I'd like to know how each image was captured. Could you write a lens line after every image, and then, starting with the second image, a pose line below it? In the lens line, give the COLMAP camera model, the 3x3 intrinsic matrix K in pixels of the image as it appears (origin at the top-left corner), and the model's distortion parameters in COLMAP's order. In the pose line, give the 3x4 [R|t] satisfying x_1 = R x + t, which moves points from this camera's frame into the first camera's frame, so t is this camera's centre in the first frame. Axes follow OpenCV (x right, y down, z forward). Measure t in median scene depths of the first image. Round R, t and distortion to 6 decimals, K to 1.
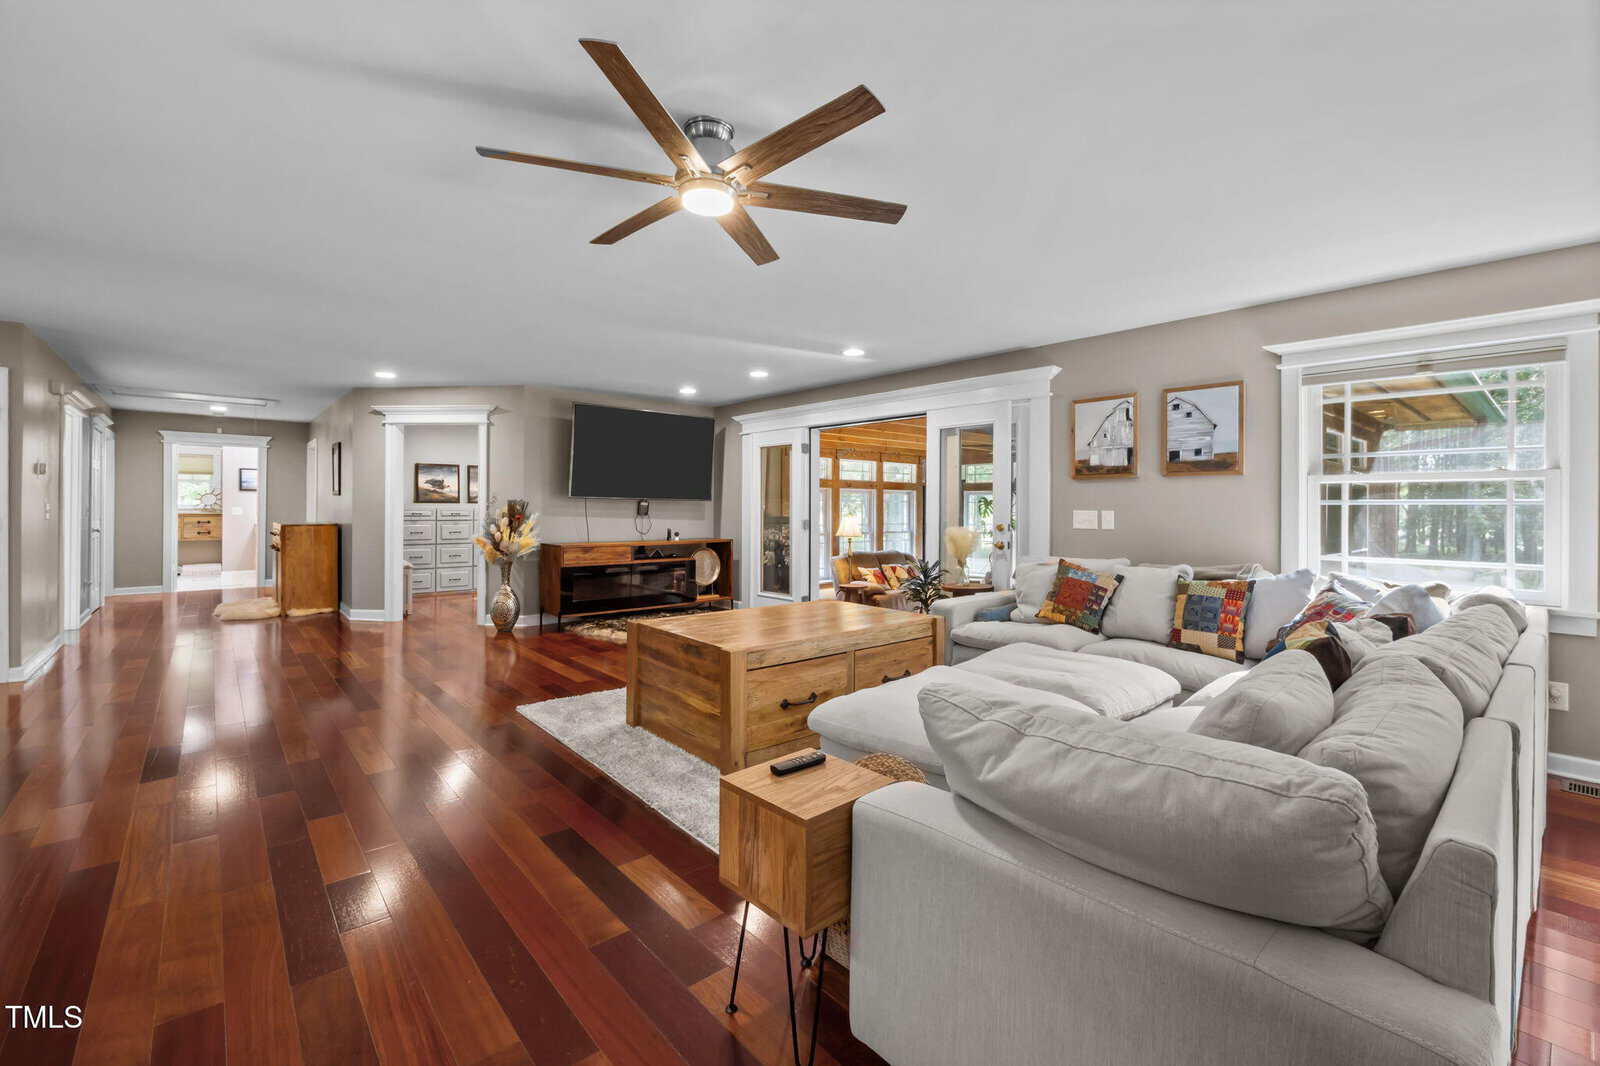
lens RADIAL K [[682.8, 0, 810.7], [0, 682.8, 519.4], [0, 0, 1]] dist [-0.005059, -0.000493]
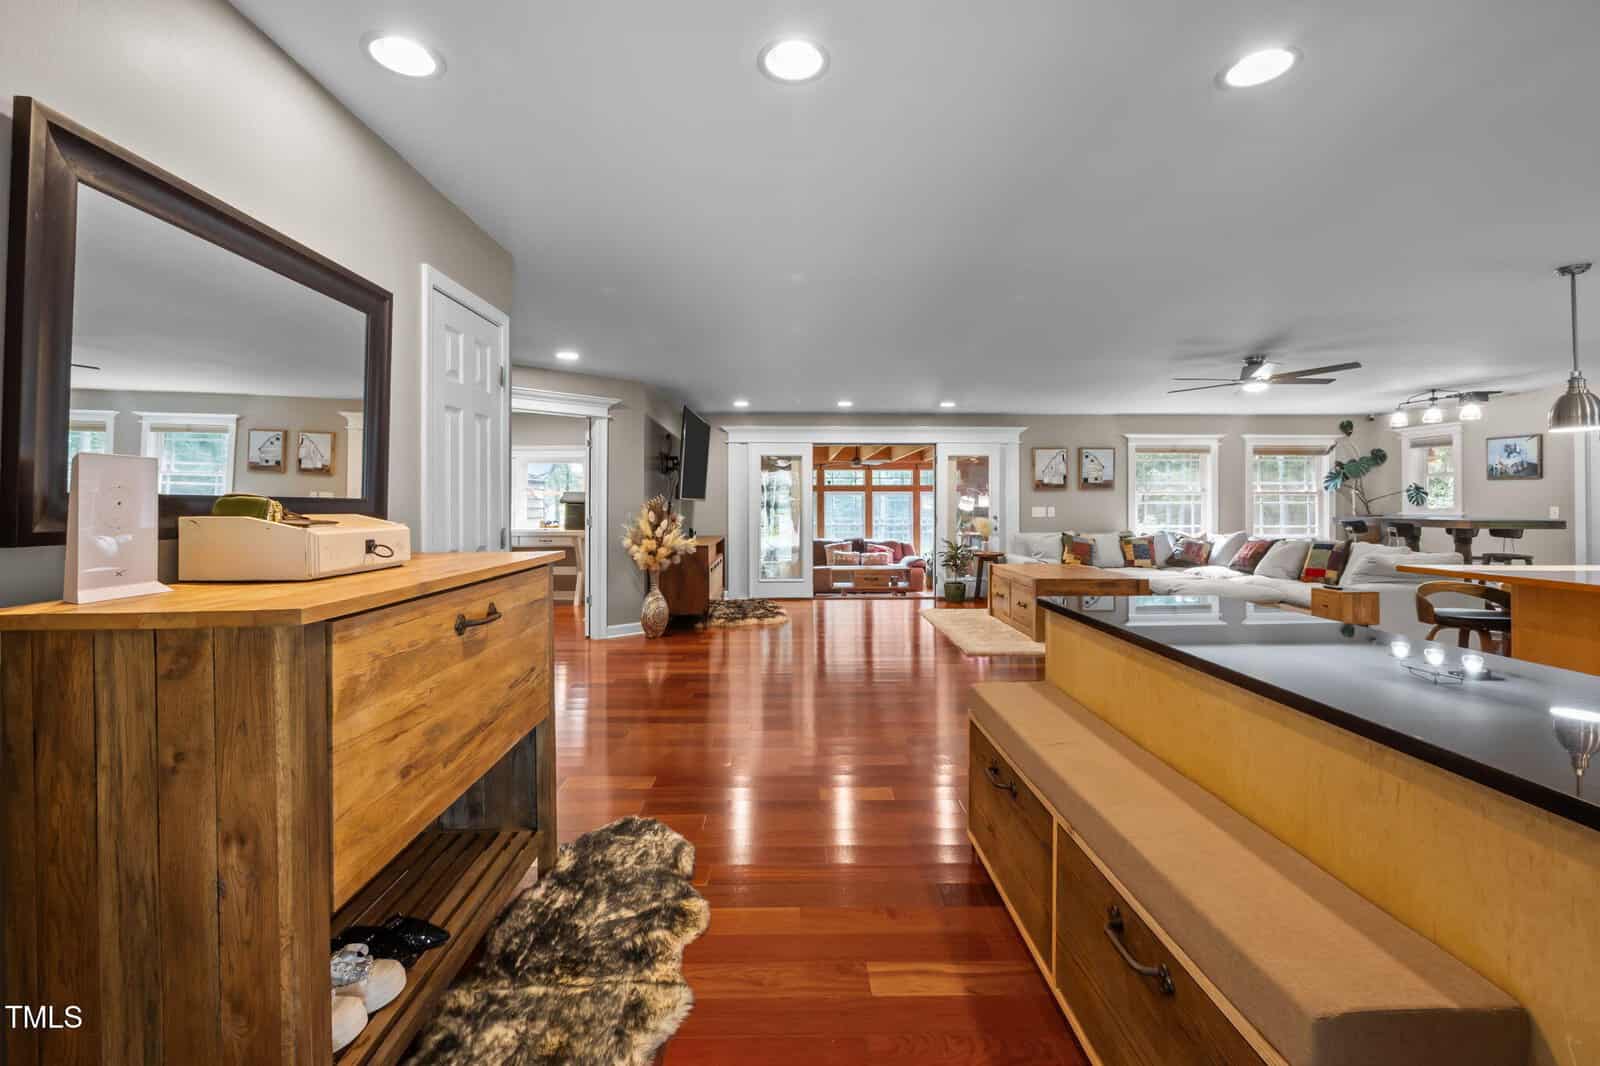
lens RADIAL K [[682.8, 0, 805.8], [0, 682.8, 503.9], [0, 0, 1]] dist [-0.005059, -0.000493]
pose [[0.646711, -0.003866, 0.762725, -1.458086], [0.017005, 0.999812, -0.009351, -0.015707], [-0.762545, 0.019018, 0.646655, 0.289074]]
